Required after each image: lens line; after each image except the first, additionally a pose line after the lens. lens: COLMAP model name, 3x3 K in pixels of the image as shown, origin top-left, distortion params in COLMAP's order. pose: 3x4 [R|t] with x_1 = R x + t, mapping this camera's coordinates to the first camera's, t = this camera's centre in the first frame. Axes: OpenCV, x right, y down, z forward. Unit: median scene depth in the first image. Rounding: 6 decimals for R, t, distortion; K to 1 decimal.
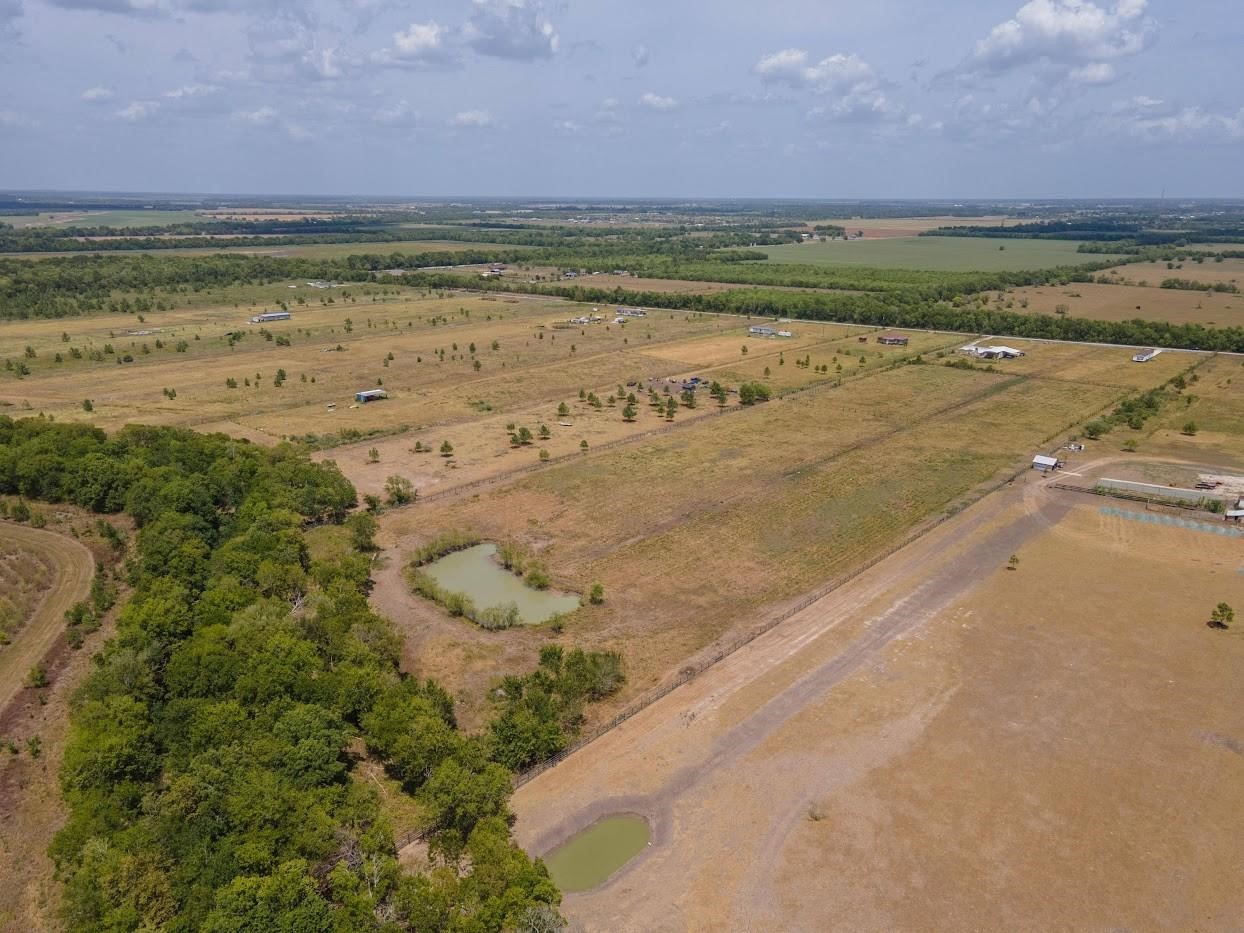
lens RADIAL K [[914.0, 0, 621.2], [0, 914.0, 469.7], [0, 0, 1]] dist [0.026498, 0.037355]
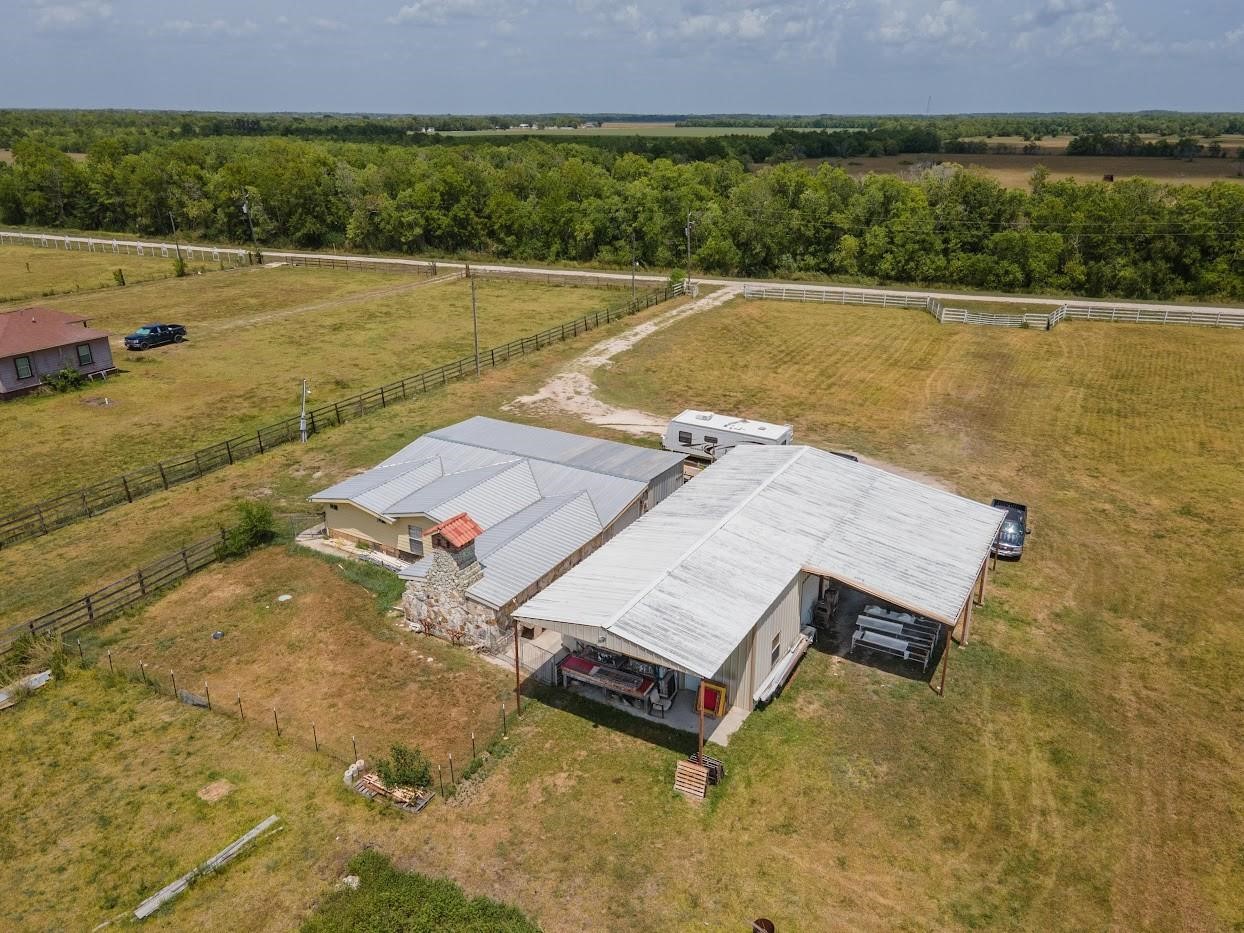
lens RADIAL K [[914.0, 0, 621.2], [0, 914.0, 469.7], [0, 0, 1]] dist [0.026498, 0.037355]
pose [[0.976040, -0.082280, 0.201435, 0.611526], [0.067003, 0.994416, 0.081529, -0.223898], [-0.207018, -0.066079, 0.976103, 1.473990]]
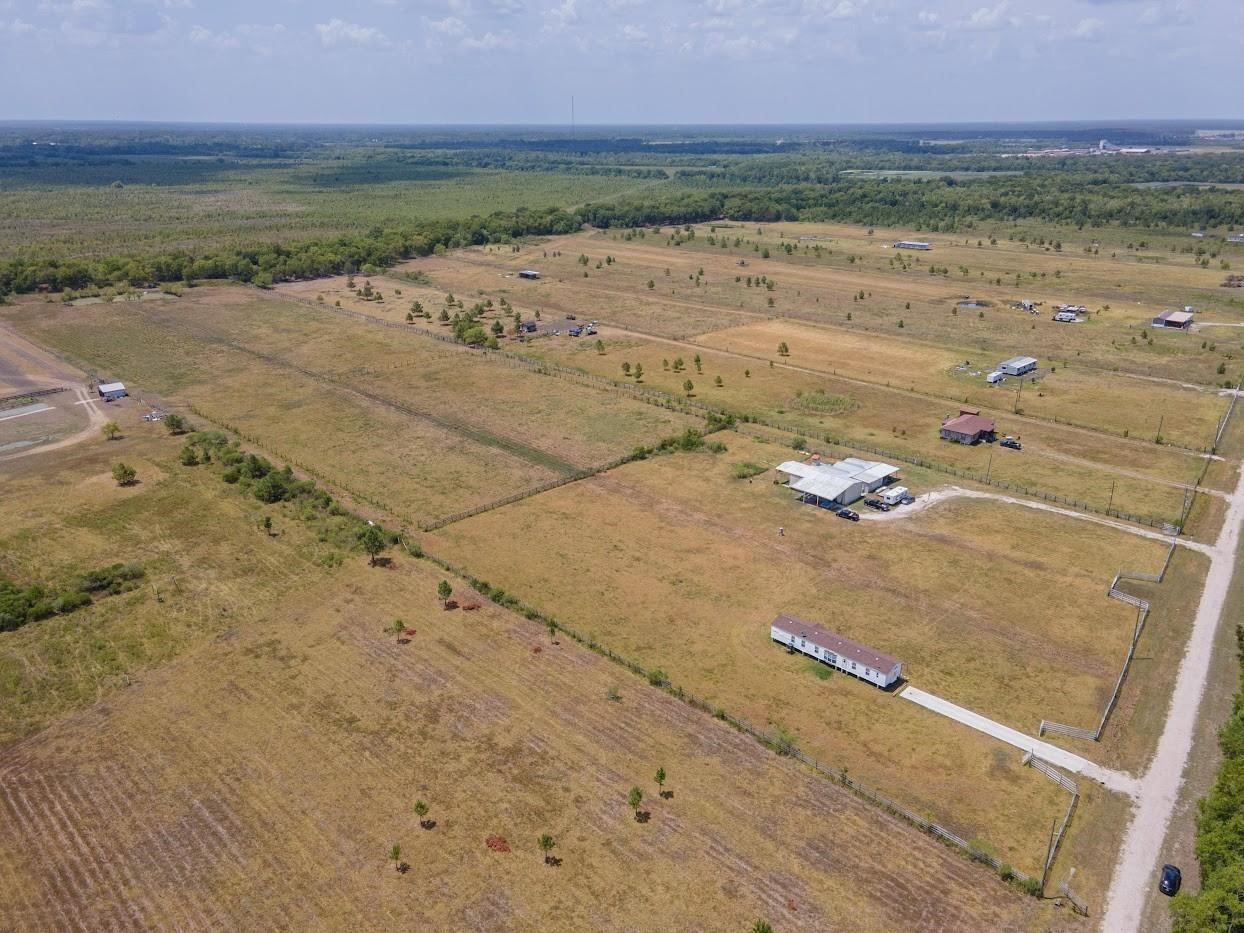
lens RADIAL K [[914.0, 0, 621.2], [0, 914.0, 469.7], [0, 0, 1]] dist [0.026498, 0.037355]
pose [[-0.057640, 0.348771, -0.935434, 1.296579], [-0.290108, 0.890707, 0.349970, -0.406762], [0.955257, 0.291549, 0.049841, 1.405966]]
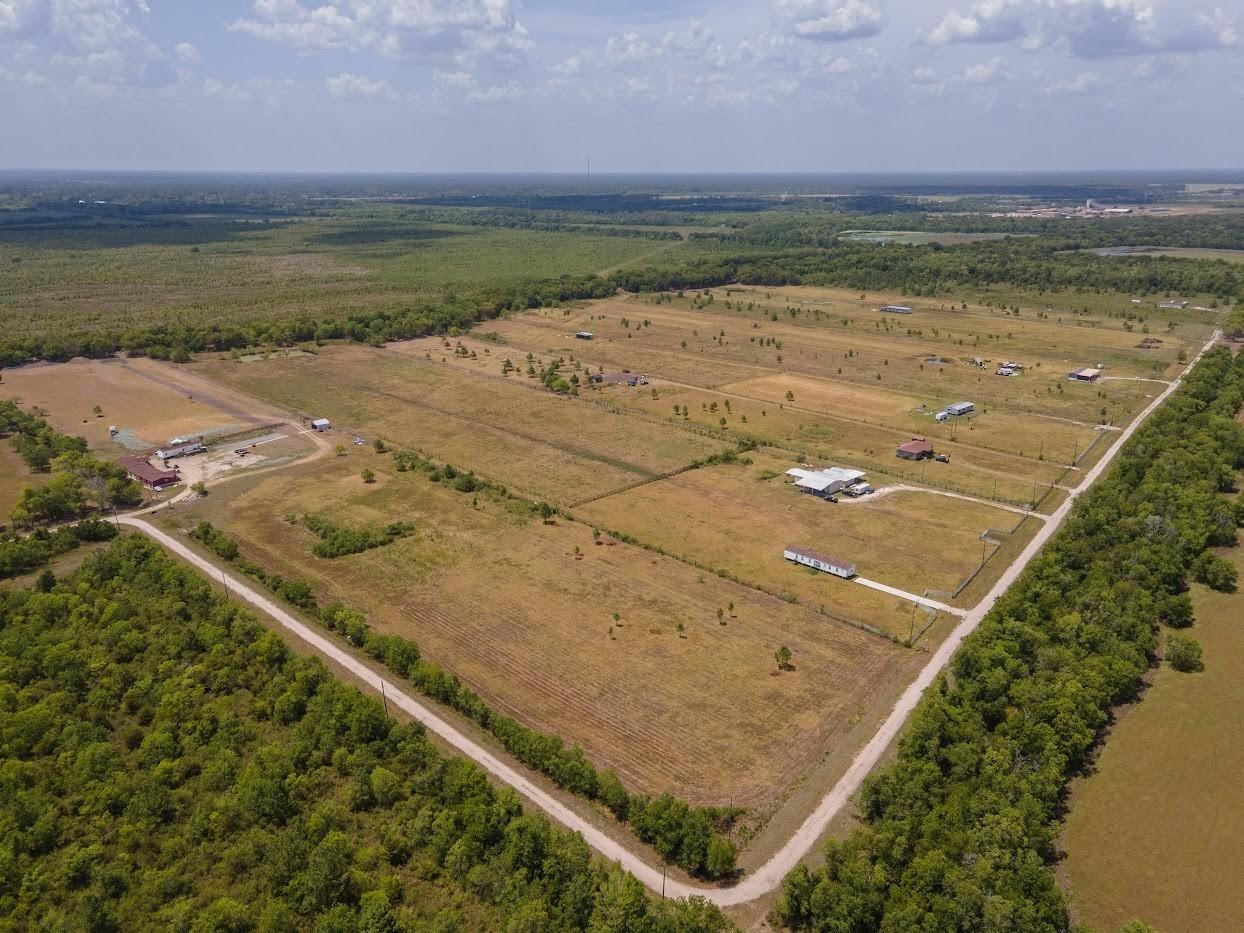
lens RADIAL K [[924.3, 0, 622.0], [0, 924.3, 466.5], [0, 0, 1]] dist [0.035121, -0.003872]
pose [[-0.061948, 0.298738, -0.952323, 1.690914], [-0.290588, 0.907421, 0.303555, -0.480544], [0.954841, 0.295538, 0.030596, 1.332295]]
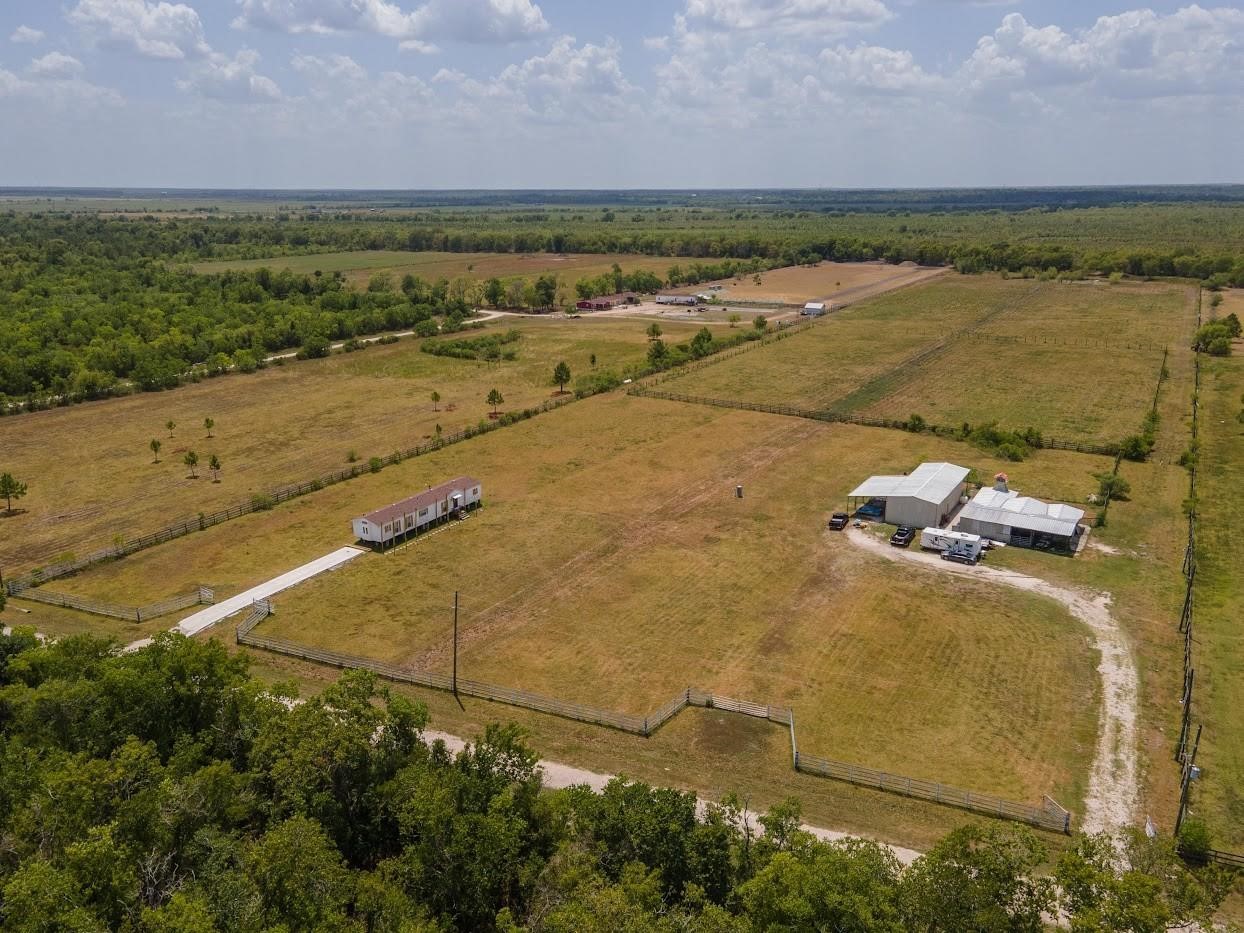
lens RADIAL K [[933.0, 0, 620.0], [0, 933.0, 464.3], [0, 0, 1]] dist [0.034385, 0.009045]
pose [[-0.983840, 0.047888, -0.172526, 0.864461], [-0.054706, 0.837092, 0.544320, -0.443006], [0.170486, 0.544962, -0.820945, 1.912141]]
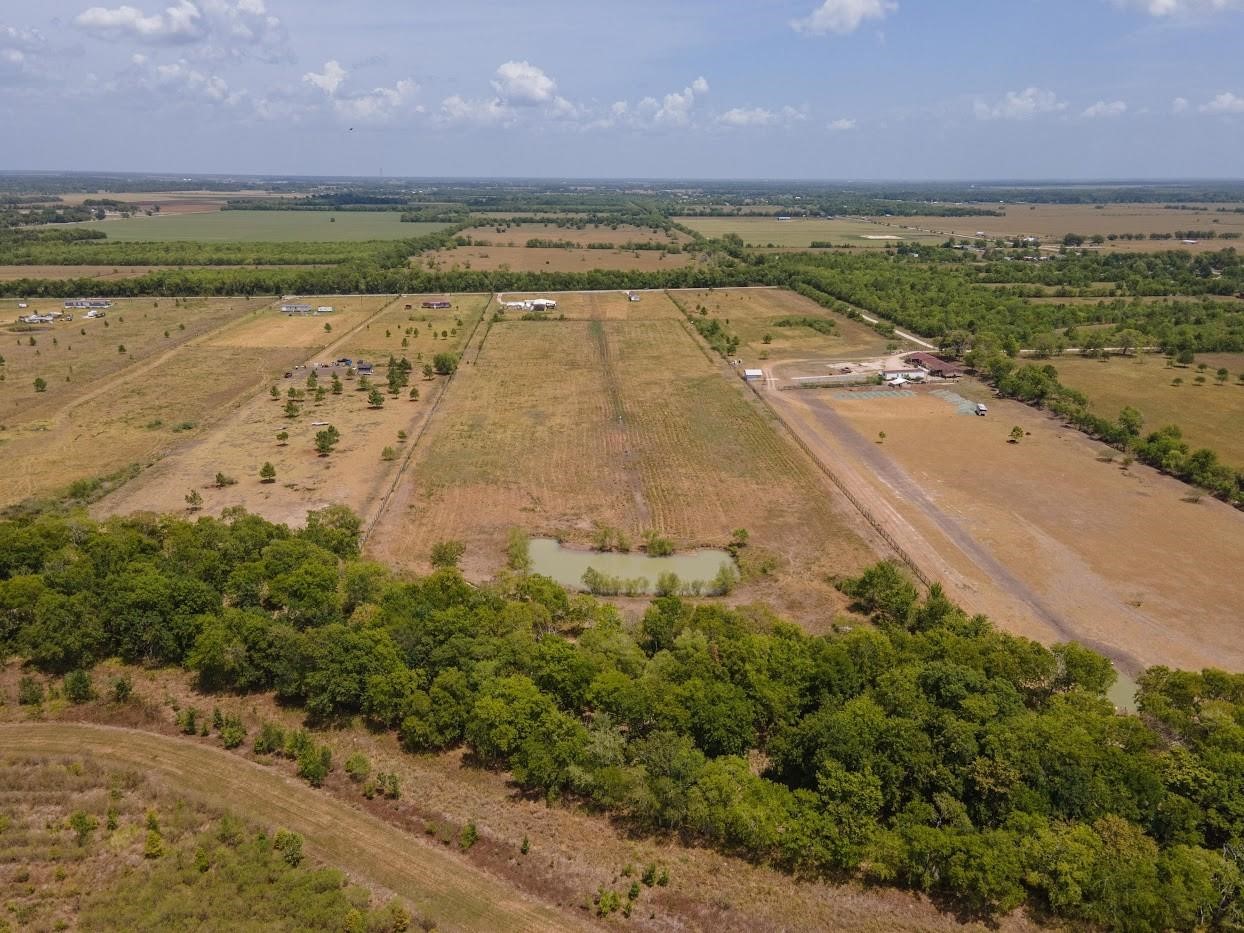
lens RADIAL K [[914.0, 0, 621.2], [0, 914.0, 469.7], [0, 0, 1]] dist [0.026498, 0.037355]
pose [[0.707532, -0.220140, 0.671519, -0.491966], [0.204169, 0.973397, 0.103984, -0.044087], [-0.676545, 0.063532, 0.733655, 0.210971]]
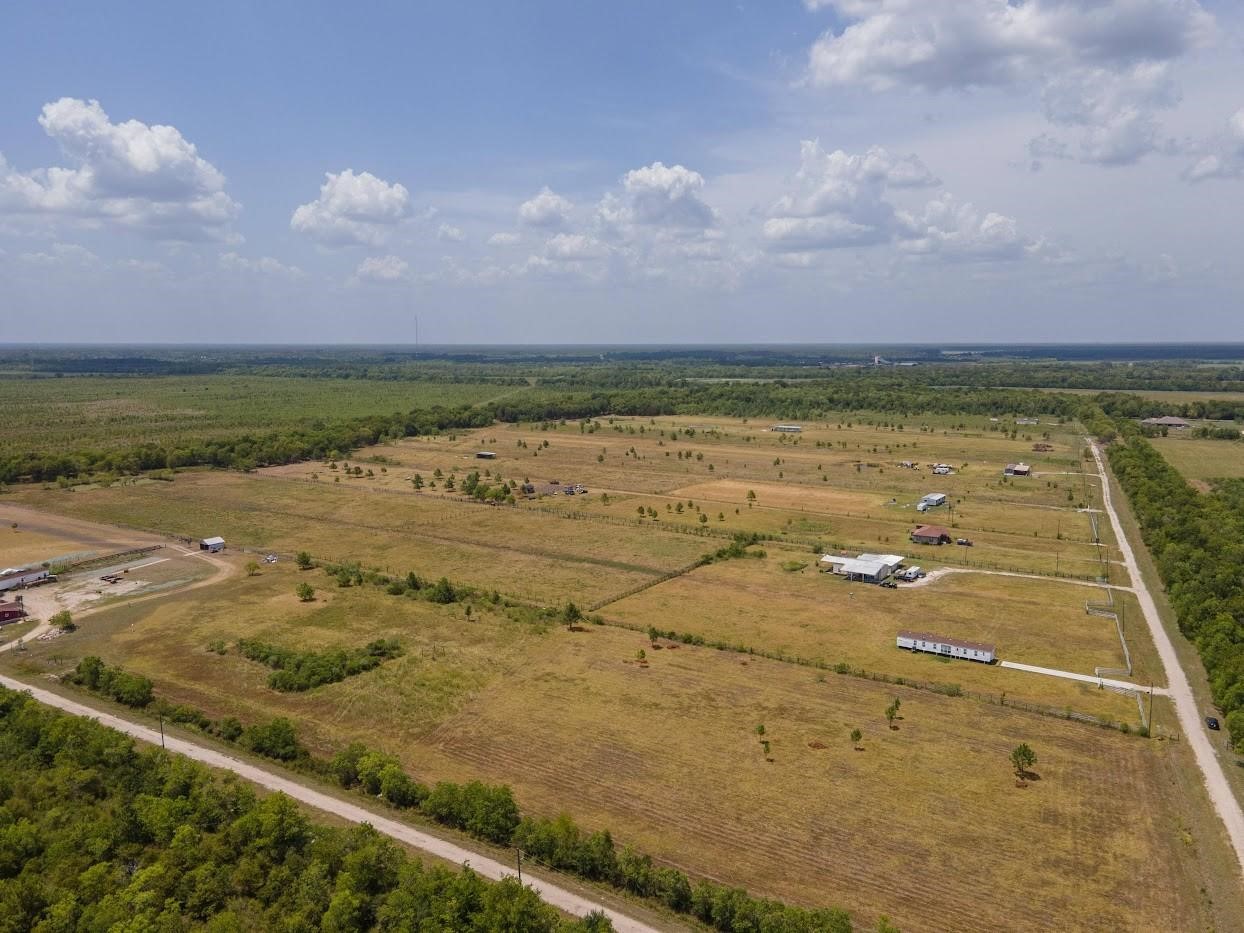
lens RADIAL K [[914.0, 0, 621.2], [0, 914.0, 469.7], [0, 0, 1]] dist [0.026498, 0.037355]
pose [[0.141880, 0.131439, -0.981119, 1.503536], [-0.285560, 0.954443, 0.086570, -0.307211], [0.947800, 0.267886, 0.172950, 1.177581]]
